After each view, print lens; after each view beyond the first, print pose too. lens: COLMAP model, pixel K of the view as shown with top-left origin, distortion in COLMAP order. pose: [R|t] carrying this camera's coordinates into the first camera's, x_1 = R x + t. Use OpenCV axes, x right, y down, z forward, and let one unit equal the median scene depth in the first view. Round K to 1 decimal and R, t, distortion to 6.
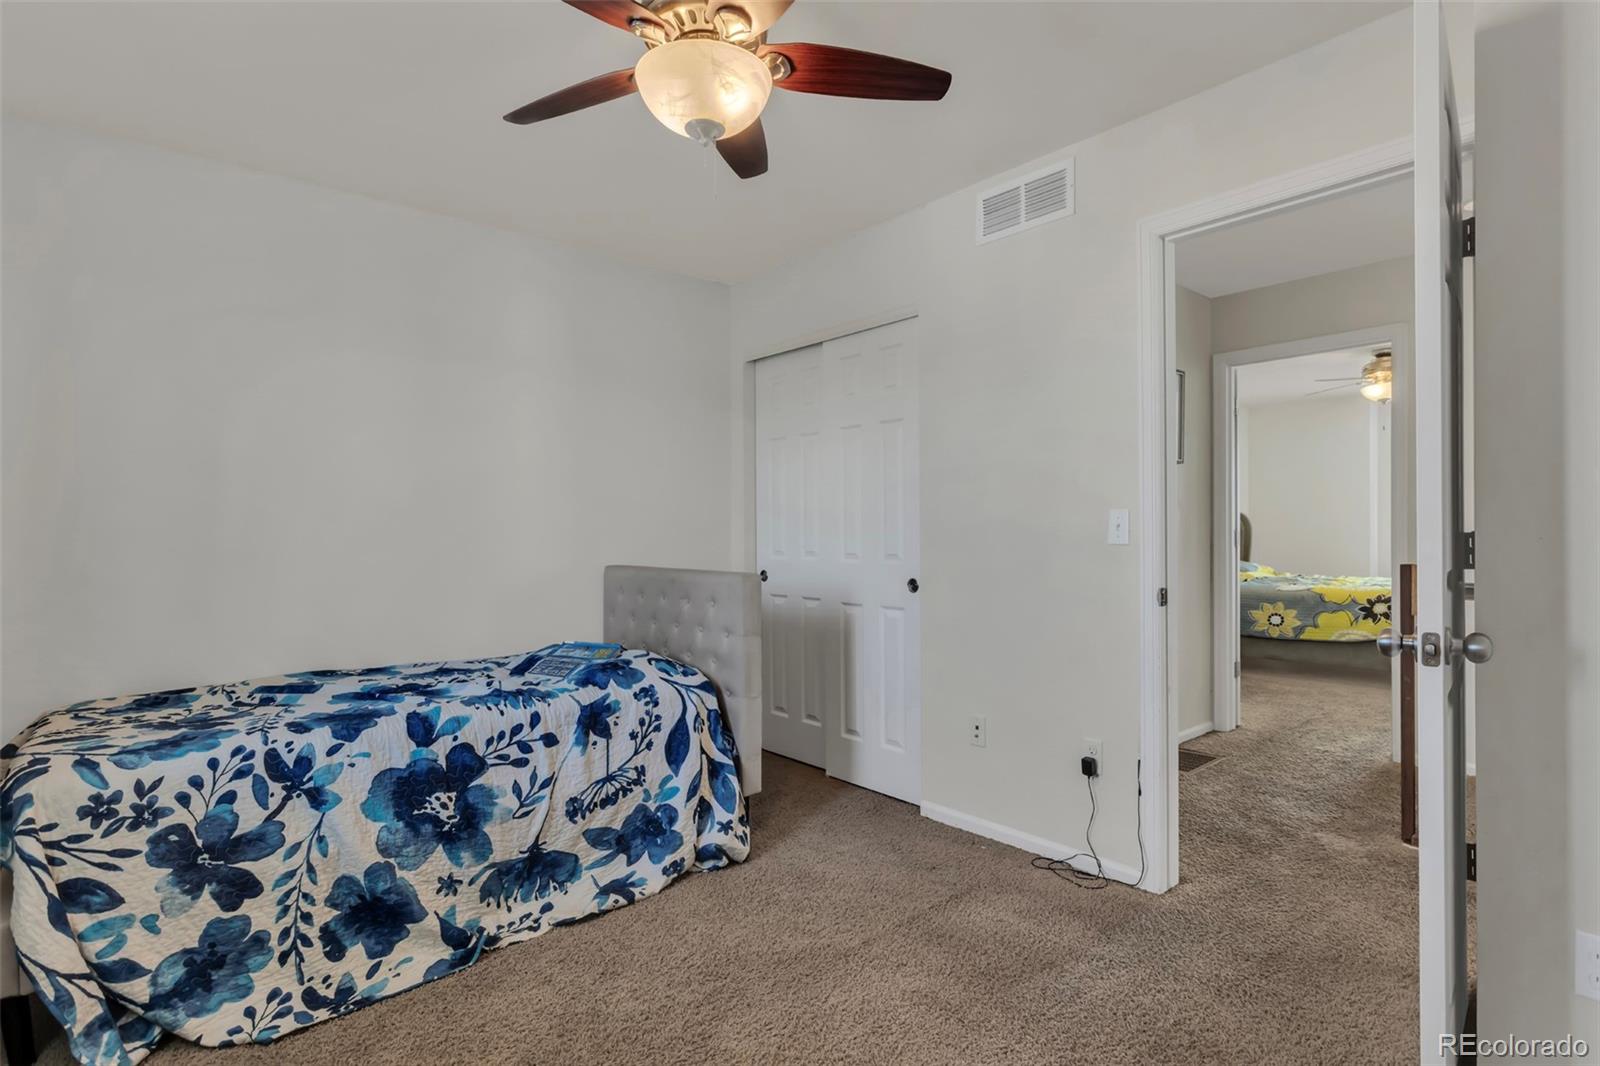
lens RADIAL K [[792.7, 0, 800.5], [0, 792.7, 536.2], [0, 0, 1]] dist [-0.002008, 0.000266]
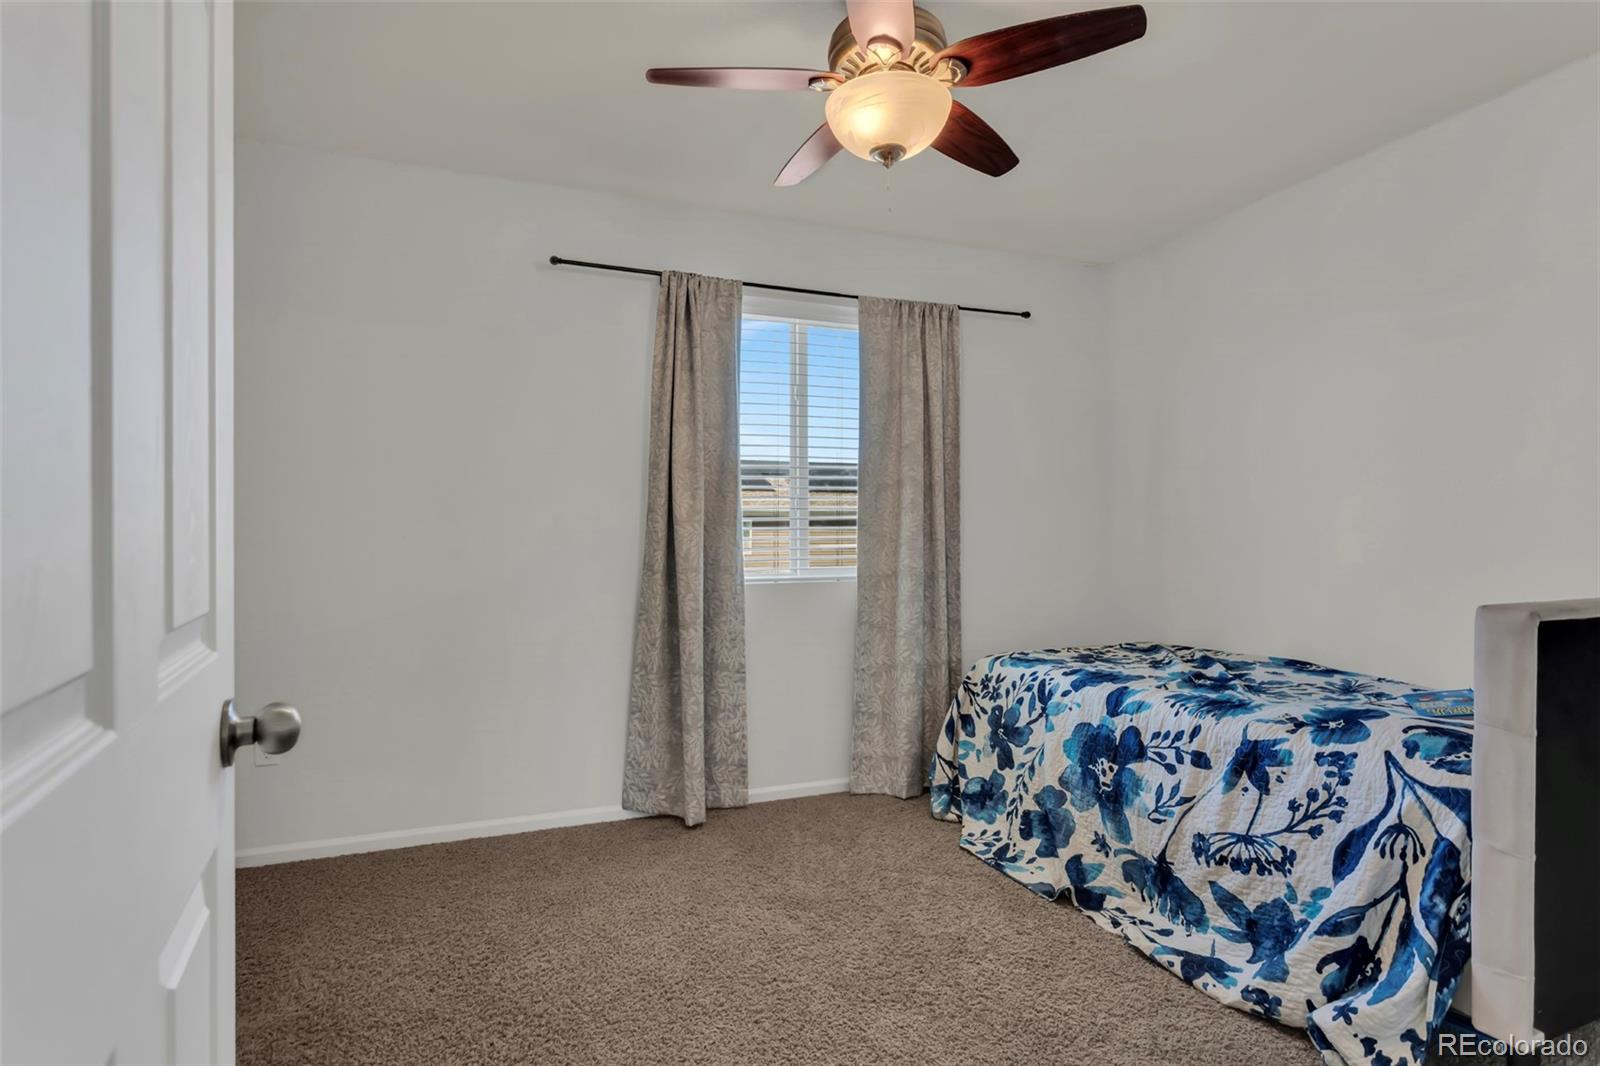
lens RADIAL K [[792.7, 0, 801.7], [0, 792.7, 528.0], [0, 0, 1]] dist [-0.002008, 0.000266]
pose [[-0.336284, 0.005332, -0.941745, 0.693189], [0.002036, 0.999986, 0.004934, -0.006995], [0.941758, -0.000258, -0.336290, 0.918115]]
